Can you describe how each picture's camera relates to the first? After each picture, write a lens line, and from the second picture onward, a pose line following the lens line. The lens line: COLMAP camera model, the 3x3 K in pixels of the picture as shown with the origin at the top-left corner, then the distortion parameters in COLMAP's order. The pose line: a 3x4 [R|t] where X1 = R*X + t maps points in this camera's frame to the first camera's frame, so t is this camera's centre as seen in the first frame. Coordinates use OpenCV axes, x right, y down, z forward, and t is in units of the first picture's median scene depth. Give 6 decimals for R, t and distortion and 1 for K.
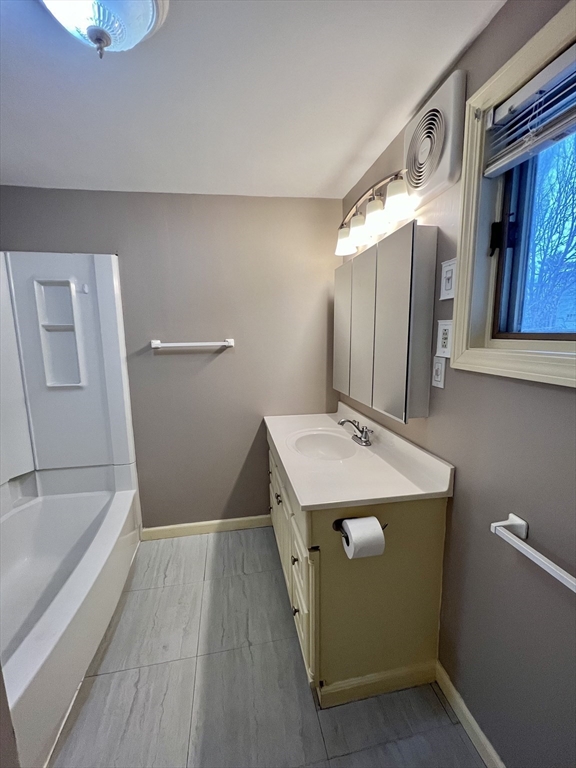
lens RADIAL K [[332.5, 0, 290.1], [0, 332.5, 383.9], [0, 0, 1]] dist [-0.002526, 0.000763]
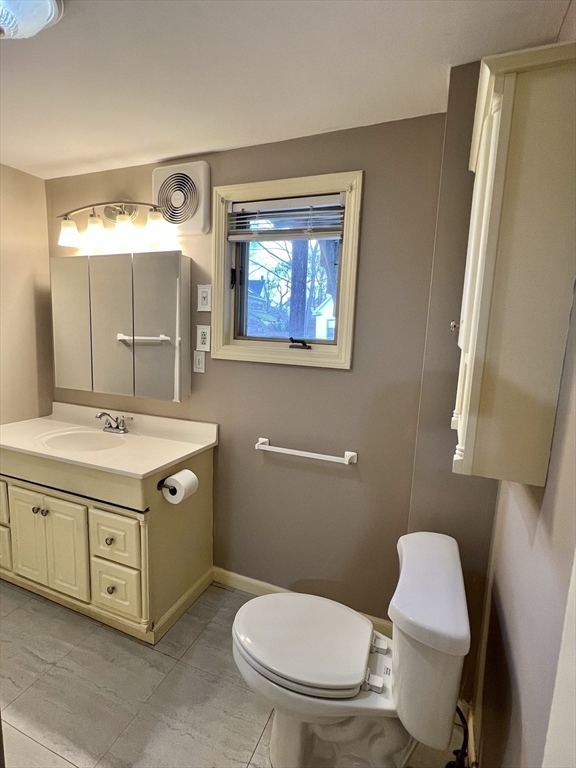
lens RADIAL K [[384.7, 0, 287.4], [0, 384.7, 384.5], [0, 0, 1]] dist [0.005082, -0.000236]
pose [[0.538443, -0.086851, 0.838174, -0.773345], [0.082063, 0.995351, 0.050420, 0.009479], [-0.838657, 0.041635, 0.543067, -0.208431]]
